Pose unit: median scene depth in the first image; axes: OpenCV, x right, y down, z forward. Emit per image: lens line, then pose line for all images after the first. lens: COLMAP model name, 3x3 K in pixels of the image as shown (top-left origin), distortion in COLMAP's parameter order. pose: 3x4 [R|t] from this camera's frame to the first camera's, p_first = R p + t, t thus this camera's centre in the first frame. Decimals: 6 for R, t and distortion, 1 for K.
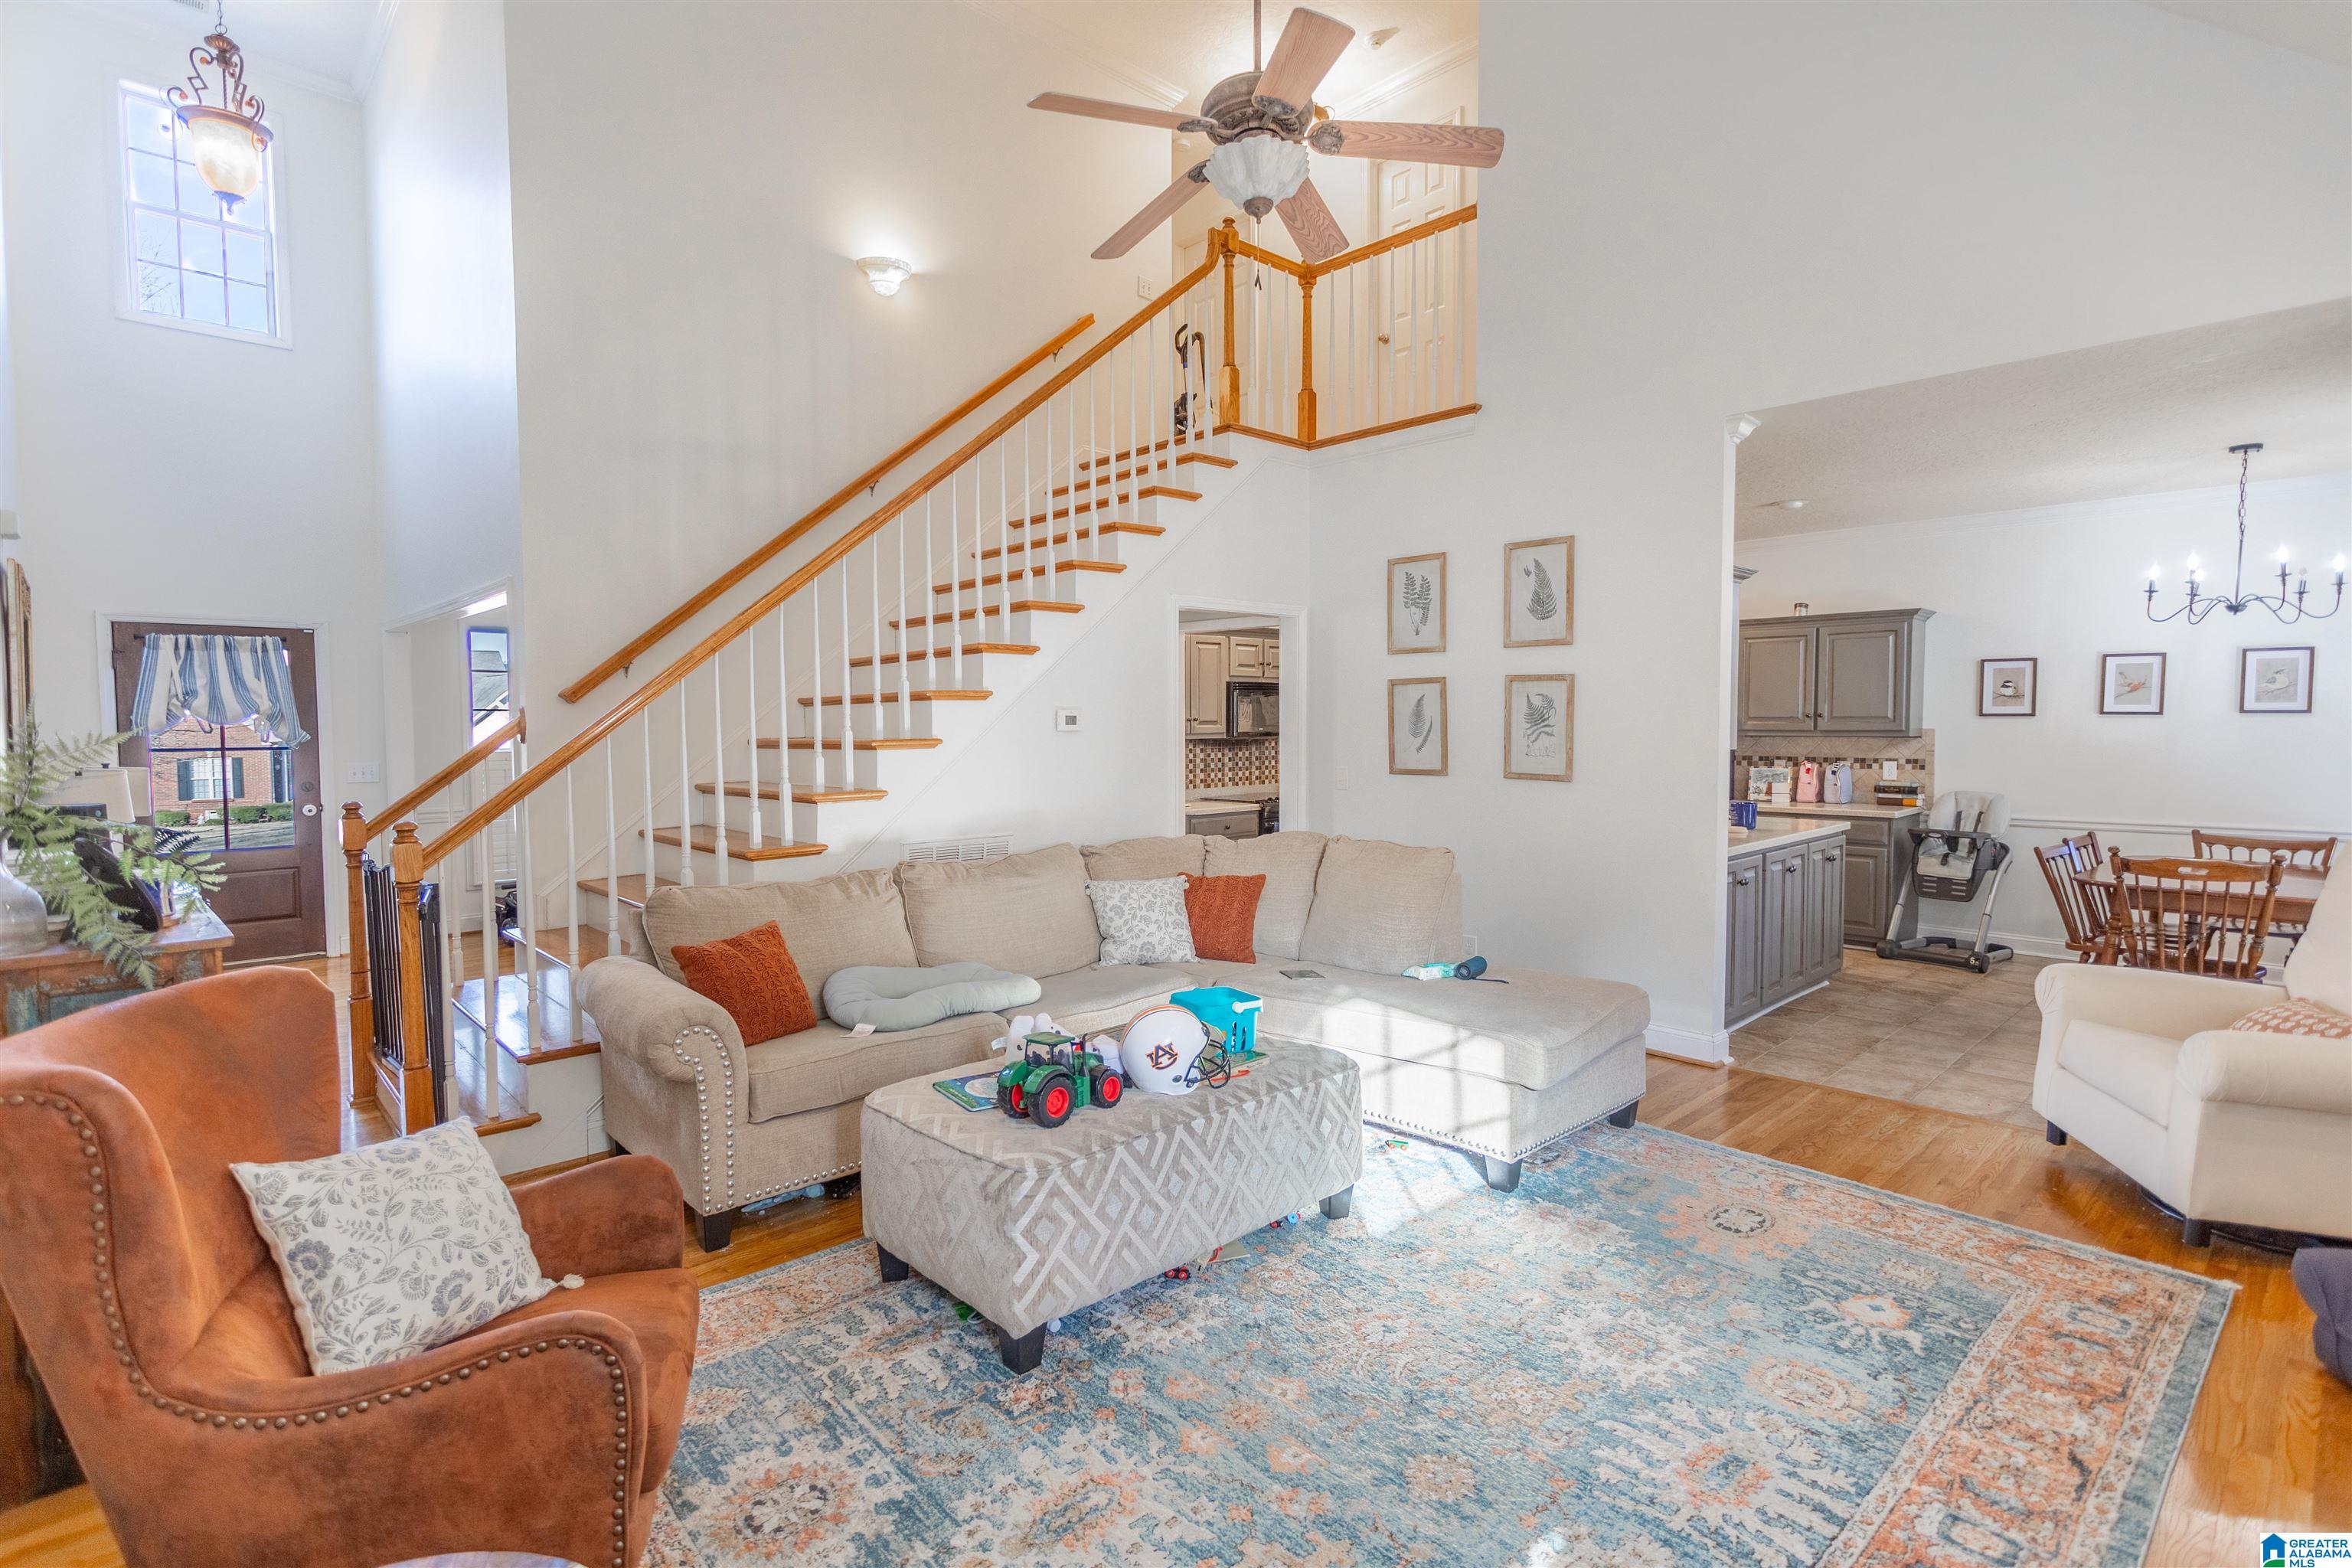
lens RADIAL K [[1116.8, 0, 1161.7], [0, 1116.8, 772.2], [0, 0, 1]] dist [0.000760, 0.000260]
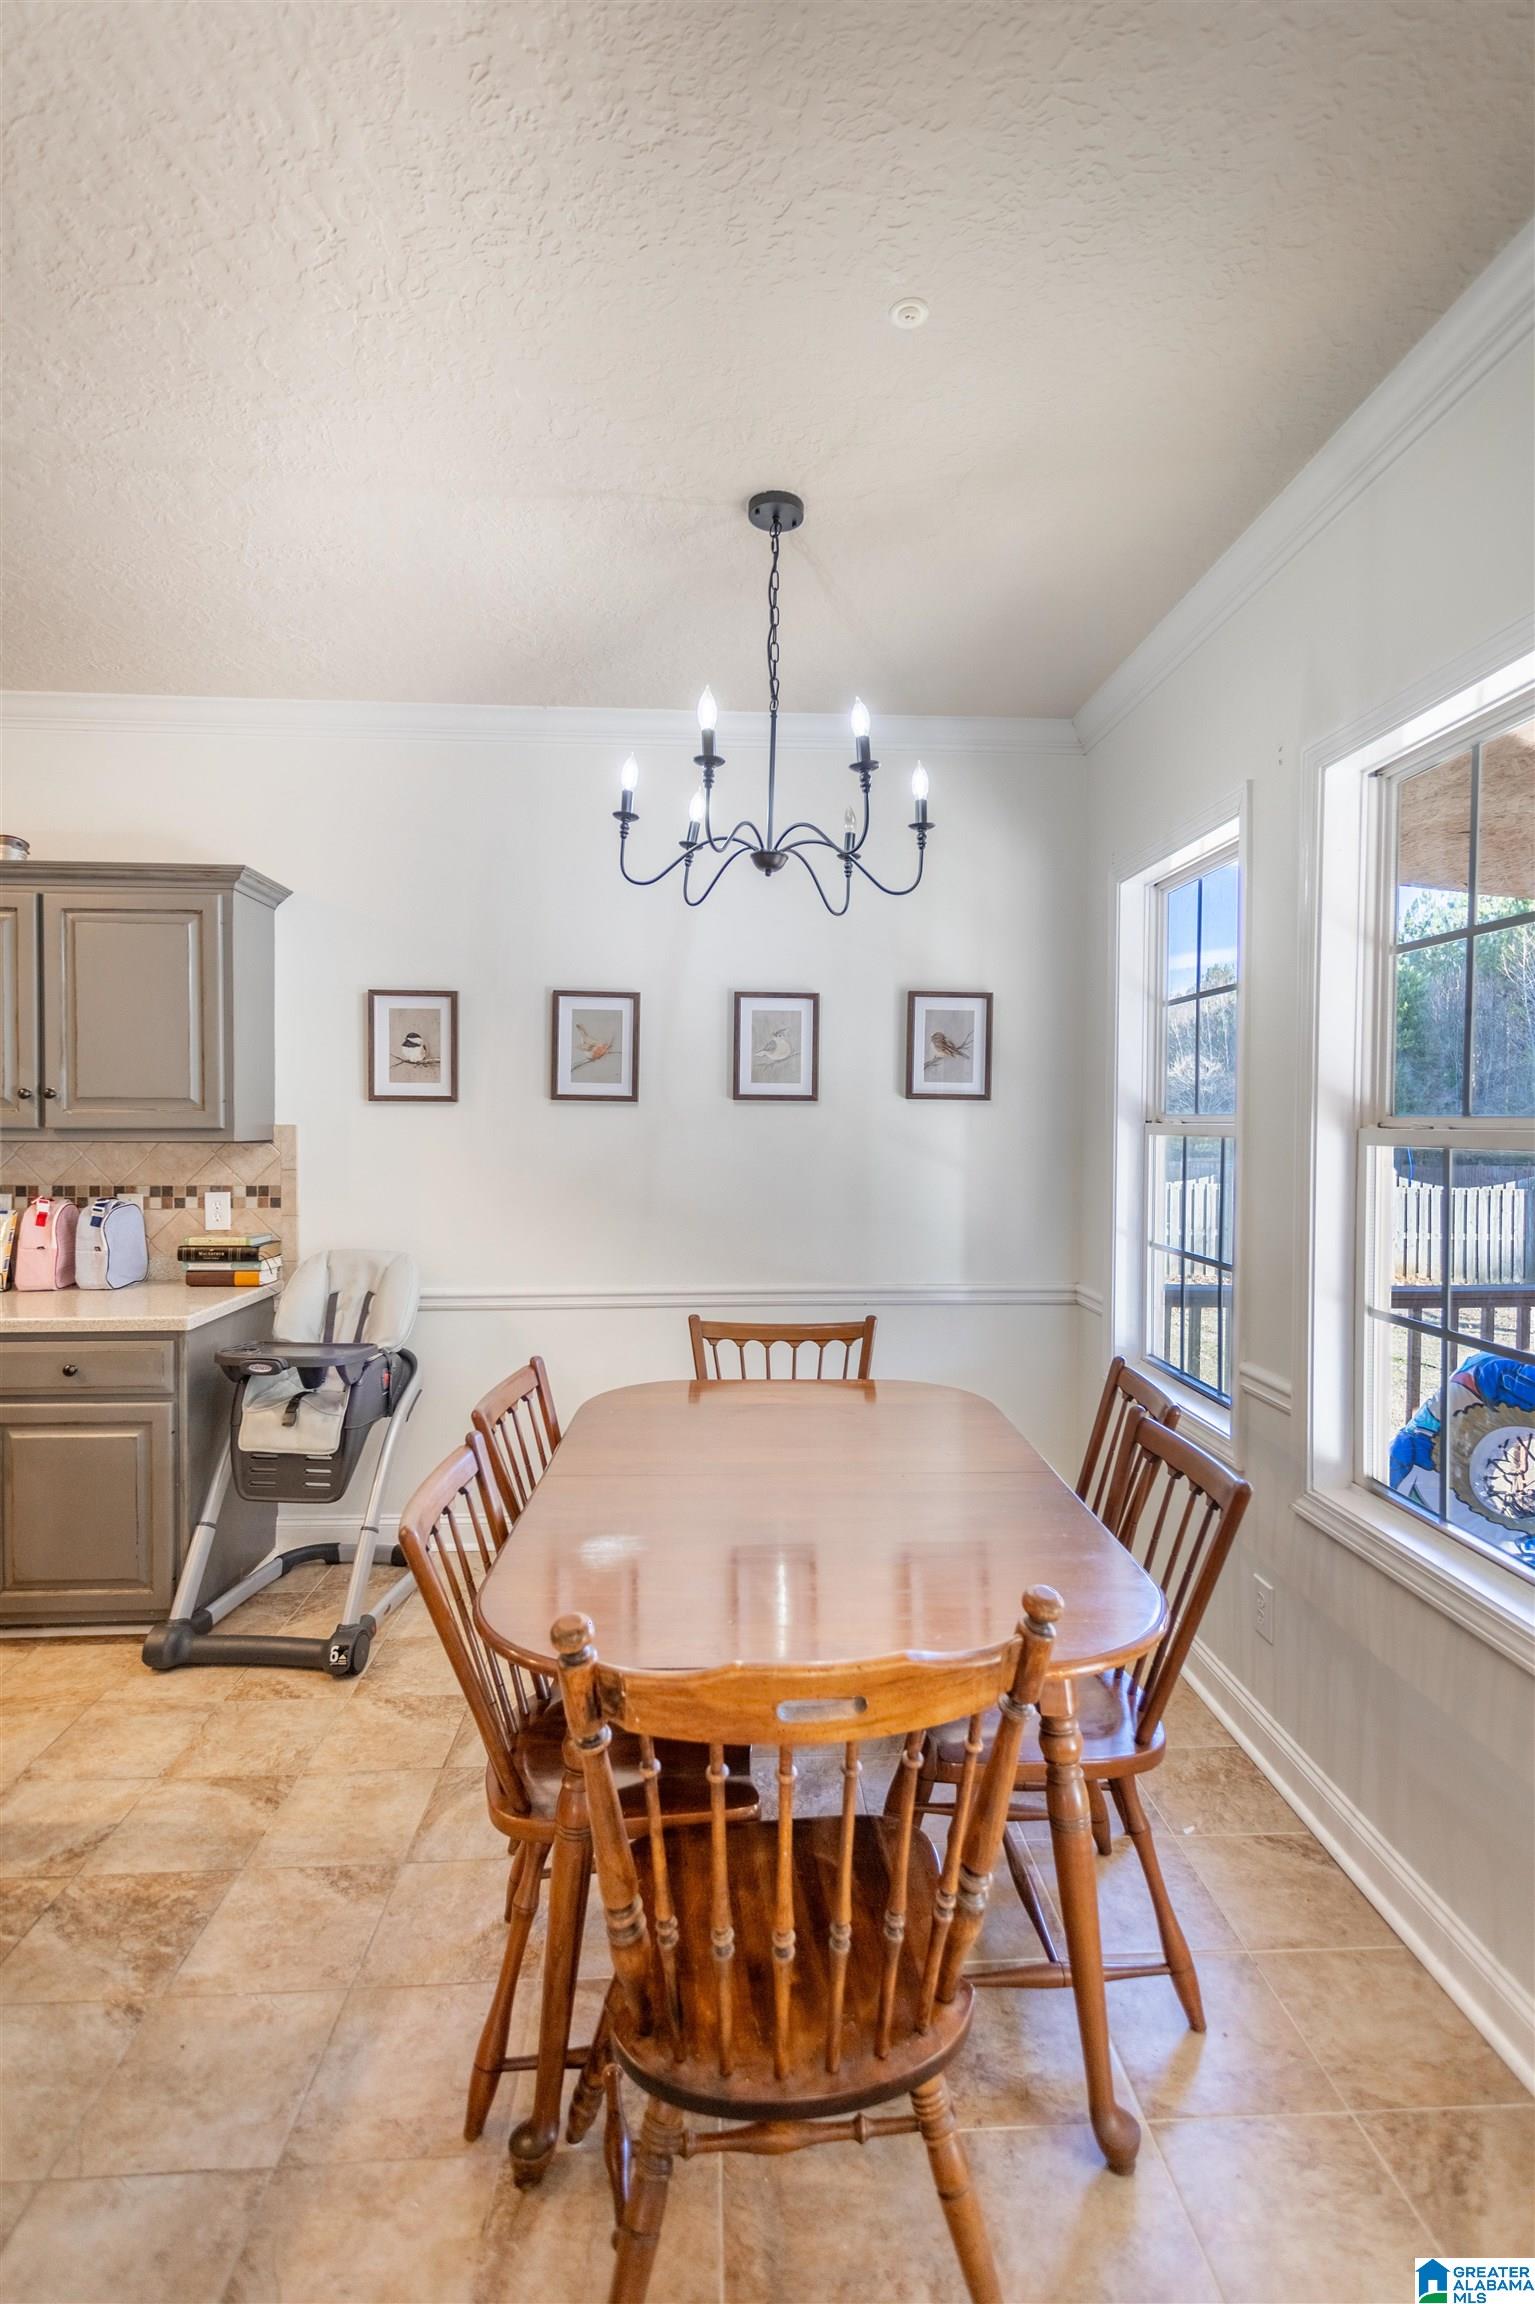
lens RADIAL K [[1094.0, 0, 764.4], [0, 1094.0, 1140.2], [0, 0, 1]] dist [0.000760, 0.000260]
pose [[0.643046, -0.008227, 0.765783, 0.467151], [0.027959, 0.999528, -0.012740, -0.020662], [-0.765317, 0.029603, 0.642973, 0.542560]]
